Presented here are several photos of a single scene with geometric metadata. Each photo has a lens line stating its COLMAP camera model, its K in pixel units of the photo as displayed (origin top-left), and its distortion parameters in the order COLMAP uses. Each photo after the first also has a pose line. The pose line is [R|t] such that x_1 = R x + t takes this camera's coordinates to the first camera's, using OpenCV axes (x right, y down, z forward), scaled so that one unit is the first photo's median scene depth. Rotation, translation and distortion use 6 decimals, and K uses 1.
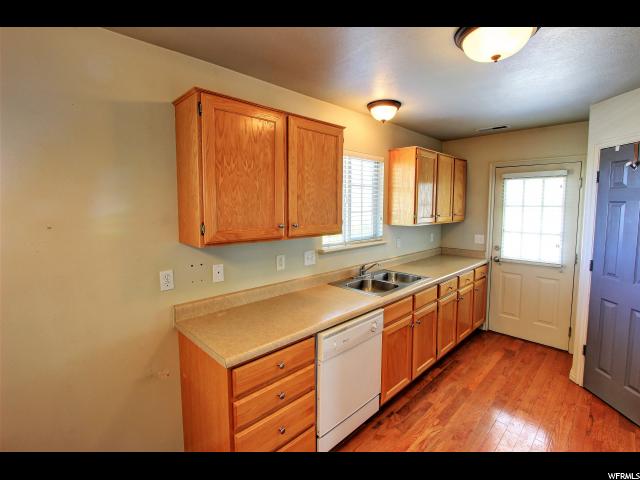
lens RADIAL K [[307.2, 0, 331.4], [0, 307.2, 231.7], [0, 0, 1]] dist [-0.002143, -0.000311]
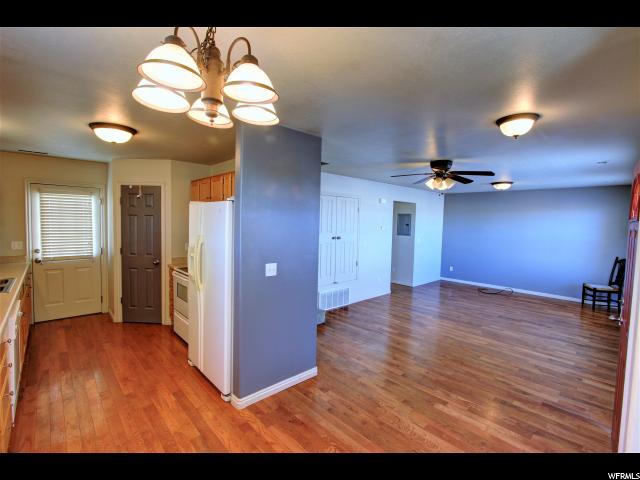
lens RADIAL K [[294.2, 0, 318.6], [0, 294.2, 236.9], [0, 0, 1]] dist [-0.011281, -0.000176]
pose [[0.053567, -0.058191, 0.996867, -0.592263], [0.069399, 0.996104, 0.054417, 0.014384], [-0.996150, 0.066266, 0.057397, -0.178216]]
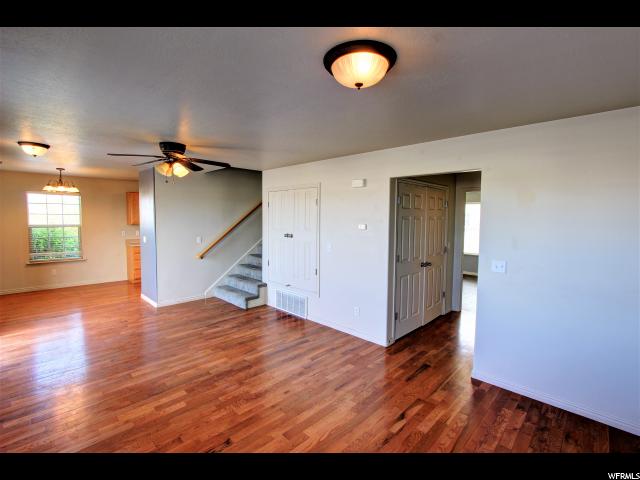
lens RADIAL K [[297.4, 0, 320.0], [0, 297.4, 240.0], [0, 0, 1]] dist [-0.018856, -0.000216]
pose [[0.999953, 0.009548, -0.001635, 0.683269], [-0.009576, 0.999793, -0.017933, 0.119919], [0.001464, 0.017948, 0.999838, -1.246389]]
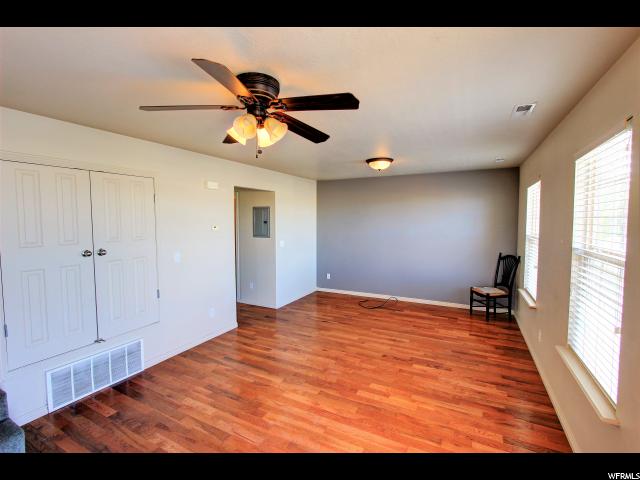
lens RADIAL K [[294.2, 0, 318.6], [0, 294.2, 236.9], [0, 0, 1]] dist [-0.011281, -0.000176]
pose [[-0.284477, -0.059758, 0.956819, -0.107555], [0.088474, 0.992160, 0.088270, 0.043746], [-0.954592, 0.109765, -0.276960, -0.451240]]
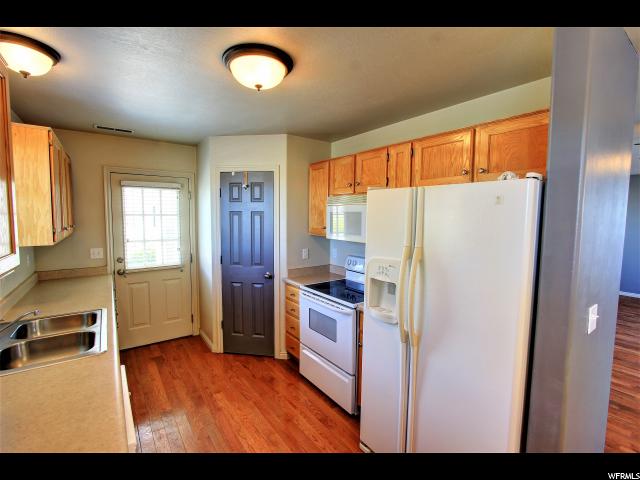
lens RADIAL K [[294.2, 0, 318.6], [0, 294.2, 236.9], [0, 0, 1]] dist [-0.011281, -0.000176]
pose [[0.171210, -0.078387, 0.982111, -0.247200], [0.082754, 0.994452, 0.064946, -0.026889], [-0.981753, 0.070154, 0.176747, 0.281583]]
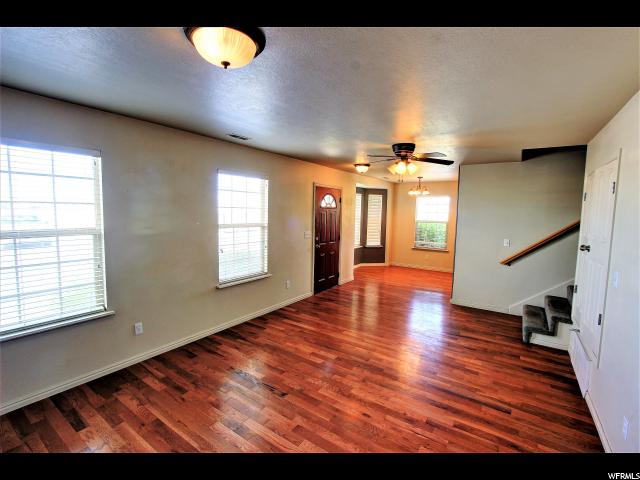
lens RADIAL K [[294.2, 0, 318.6], [0, 294.2, 236.9], [0, 0, 1]] dist [-0.011281, -0.000176]
pose [[0.169122, 0.087248, -0.981726, 1.071694], [-0.111252, 0.991398, 0.068942, 0.085409], [0.979296, 0.097560, 0.177373, -0.847971]]
